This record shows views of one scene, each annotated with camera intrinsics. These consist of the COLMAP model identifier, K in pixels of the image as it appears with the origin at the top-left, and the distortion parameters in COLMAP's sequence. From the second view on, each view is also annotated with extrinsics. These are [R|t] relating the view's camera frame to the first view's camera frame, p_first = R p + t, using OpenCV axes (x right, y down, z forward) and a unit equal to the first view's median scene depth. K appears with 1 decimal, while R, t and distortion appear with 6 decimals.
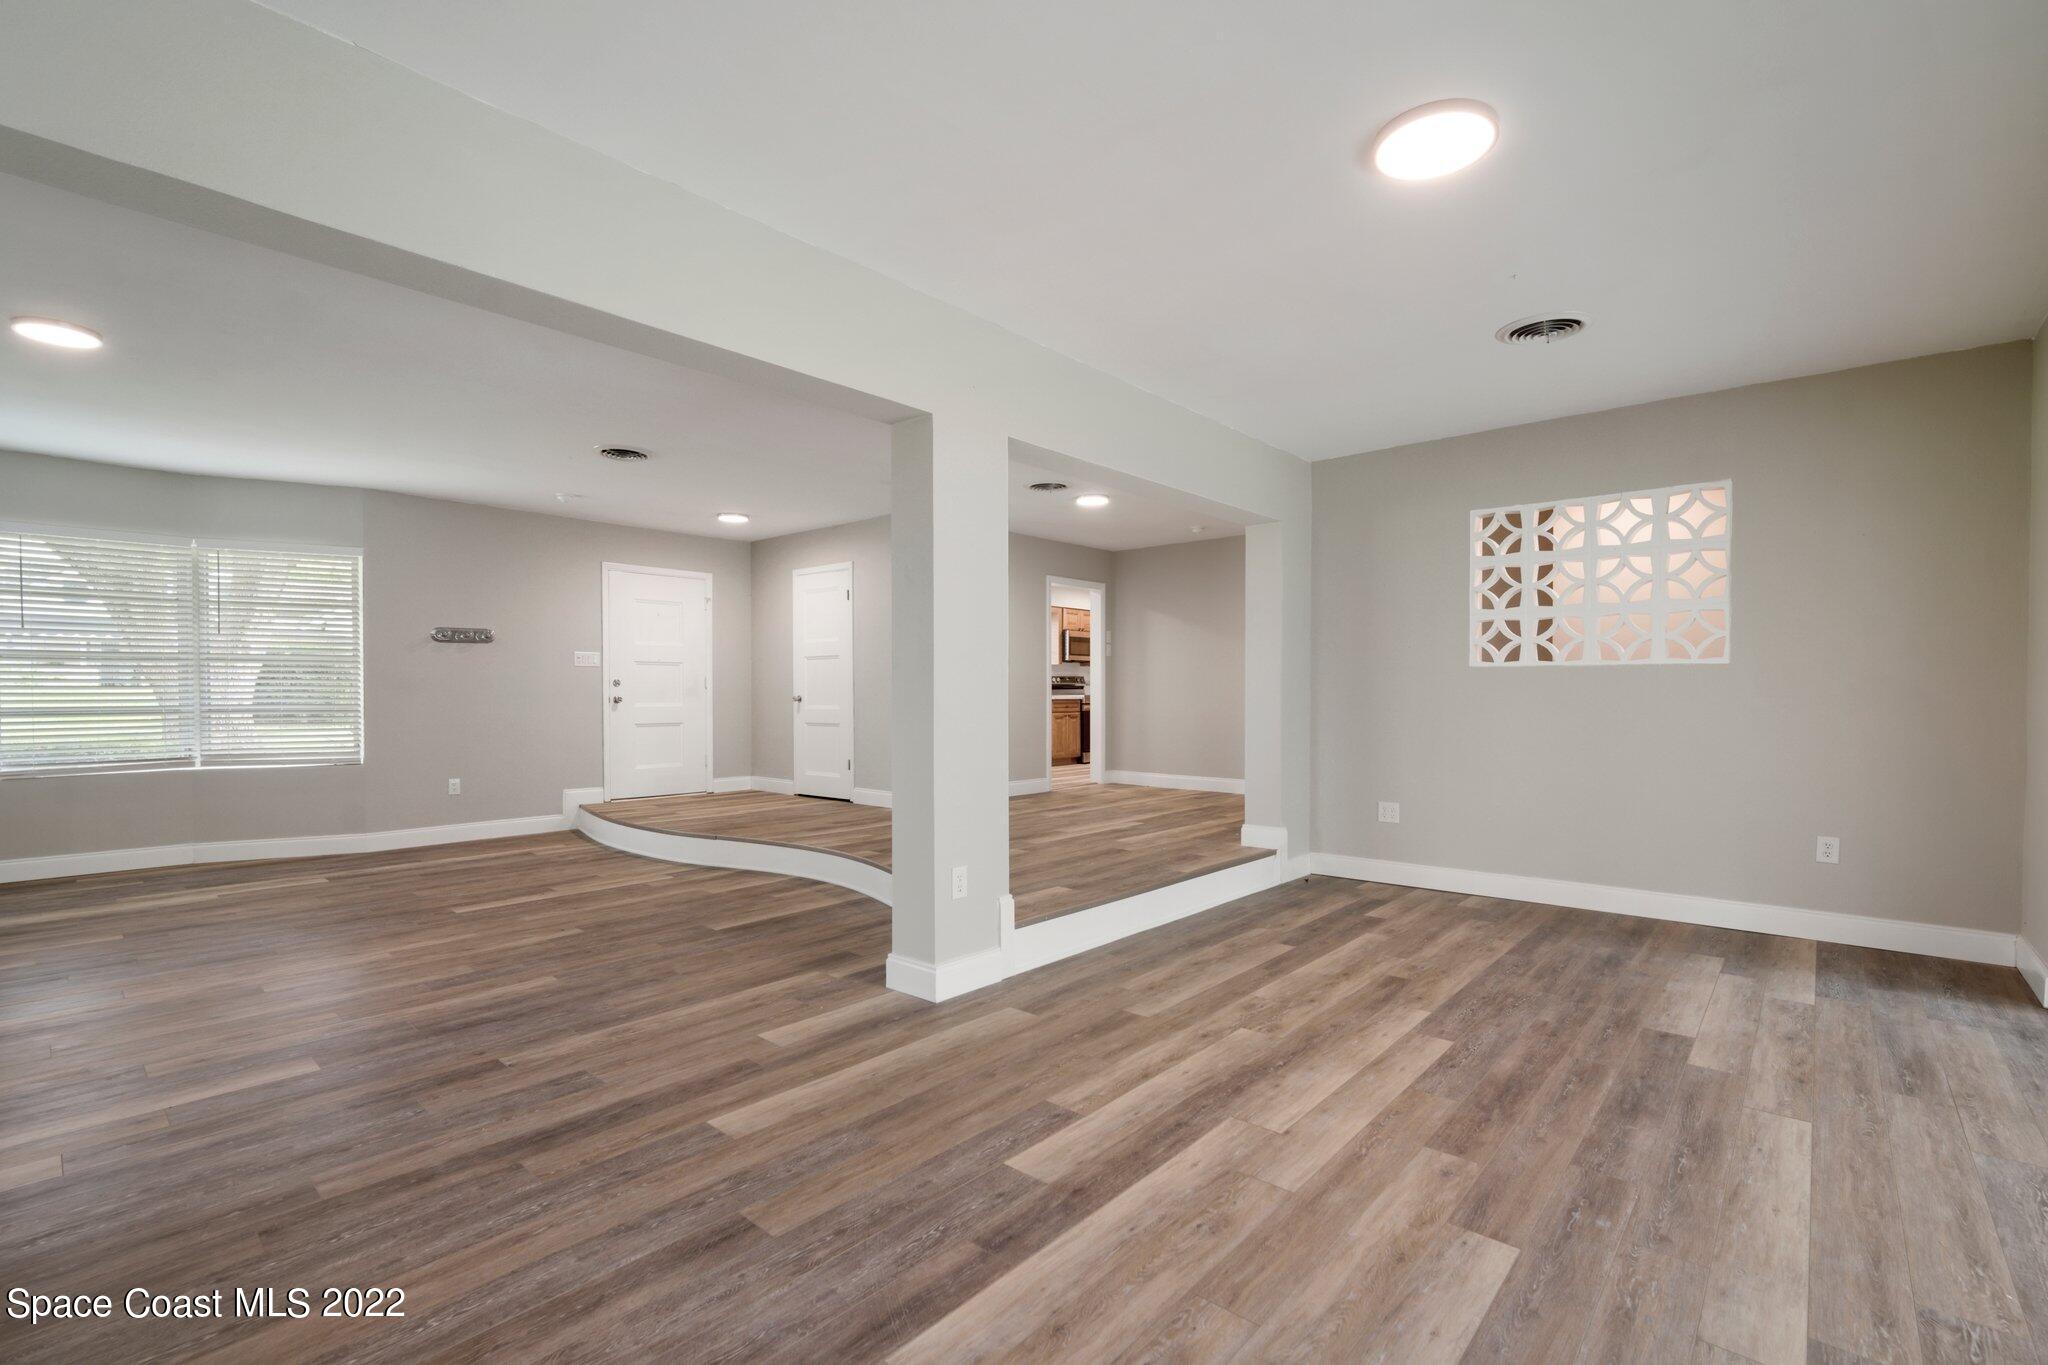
lens RADIAL K [[901.3, 0, 1031.1], [0, 901.3, 698.8], [0, 0, 1]] dist [-0.013703, 0.004714]
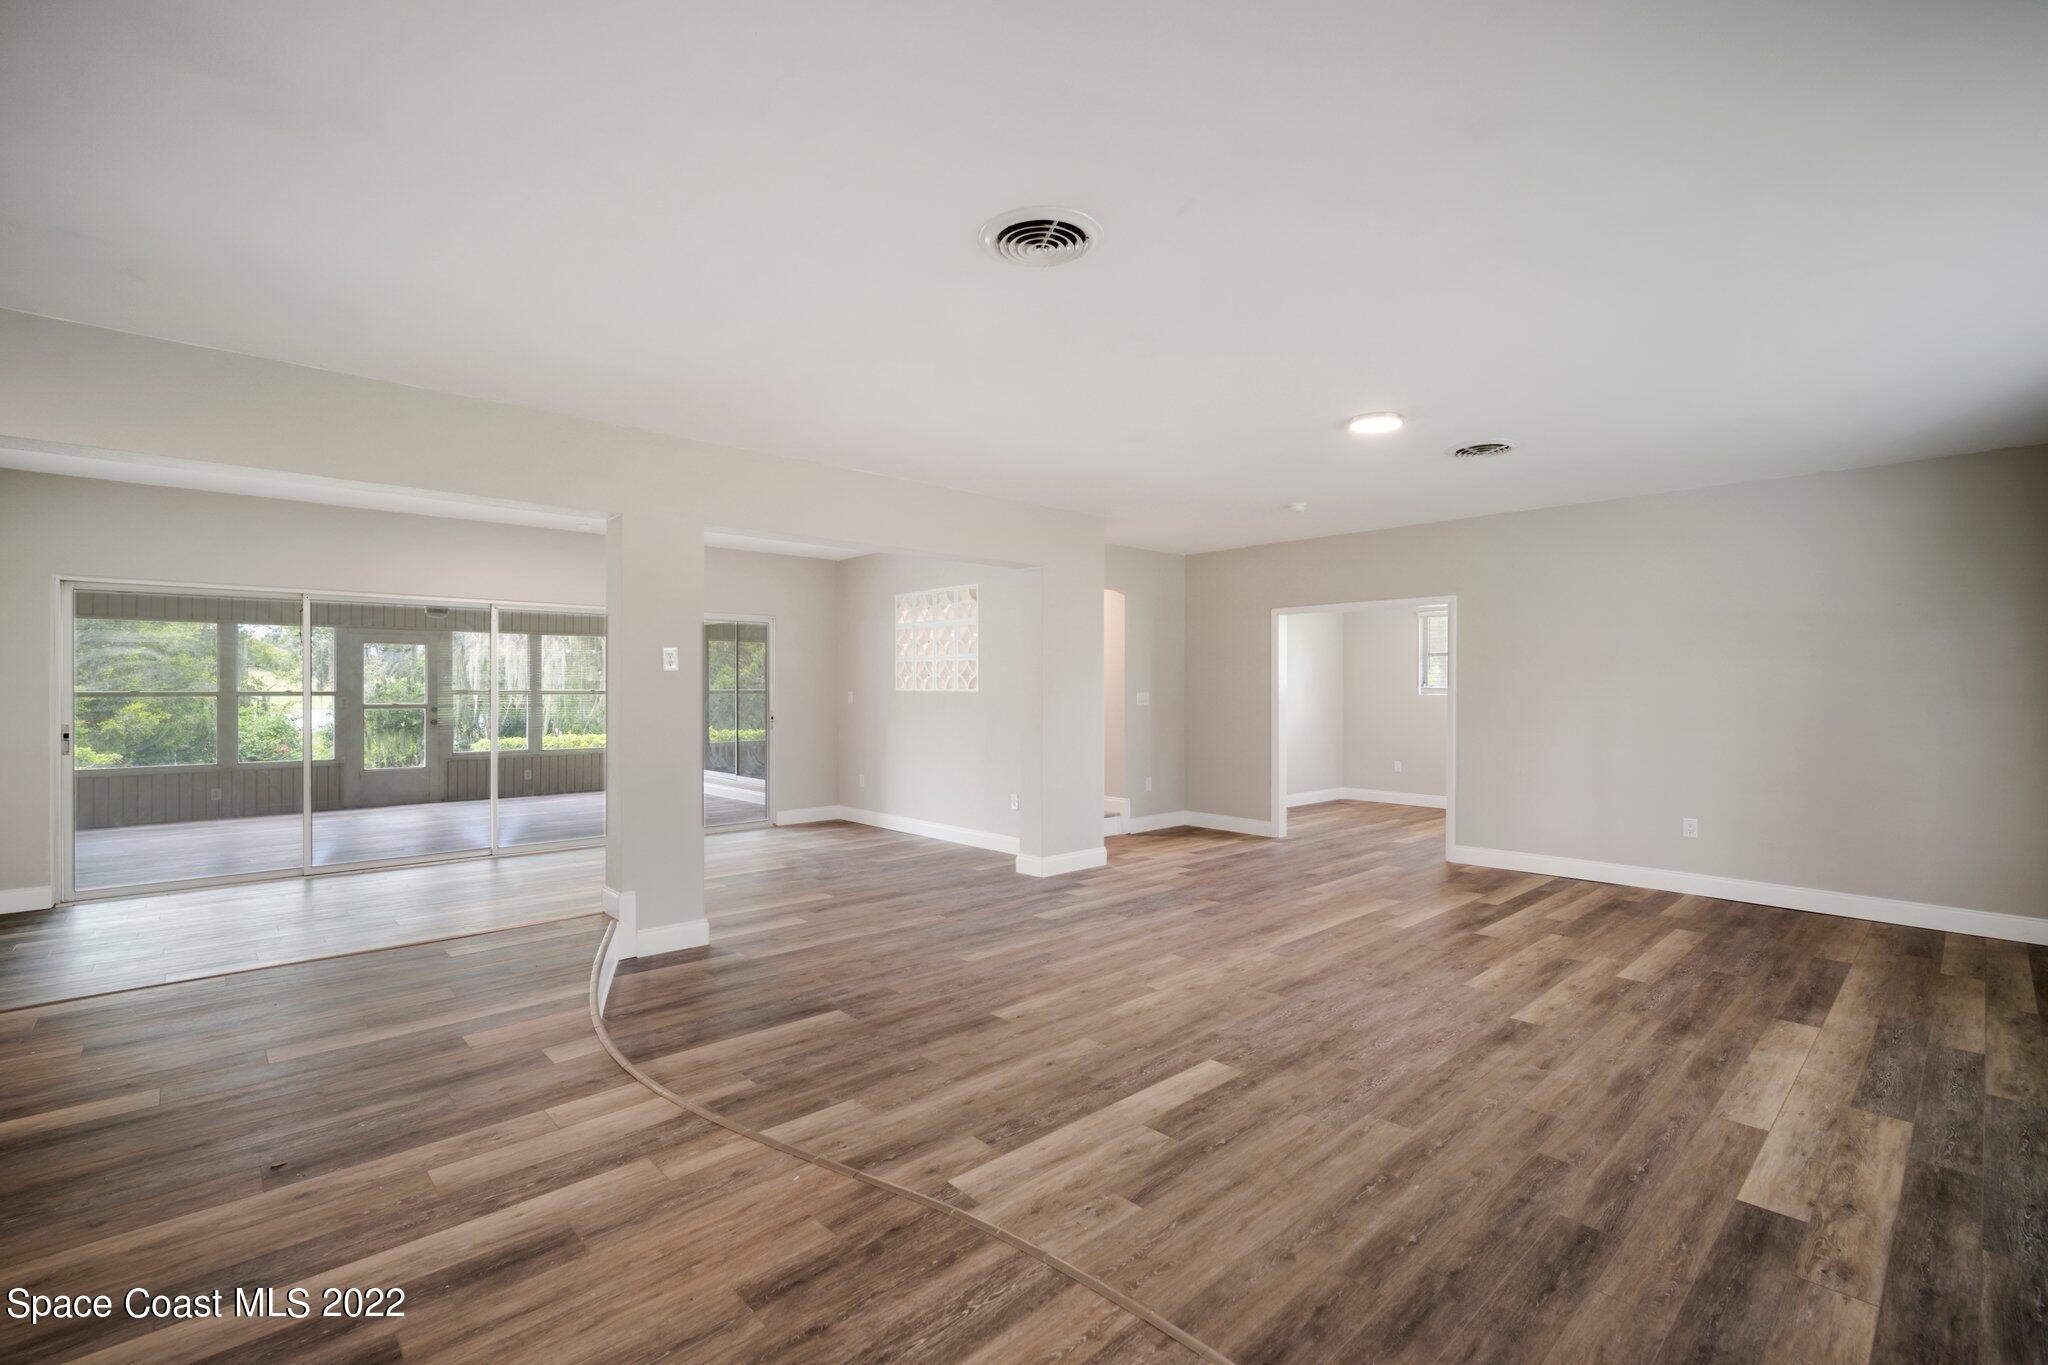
lens RADIAL K [[901.3, 0, 1036.0], [0, 901.3, 686.0], [0, 0, 1]] dist [-0.013703, 0.004714]
pose [[-0.995960, -0.001308, 0.089784, -0.911717], [-0.000474, 0.999957, 0.009313, -0.088651], [-0.089792, 0.009233, -0.995918, 2.726374]]
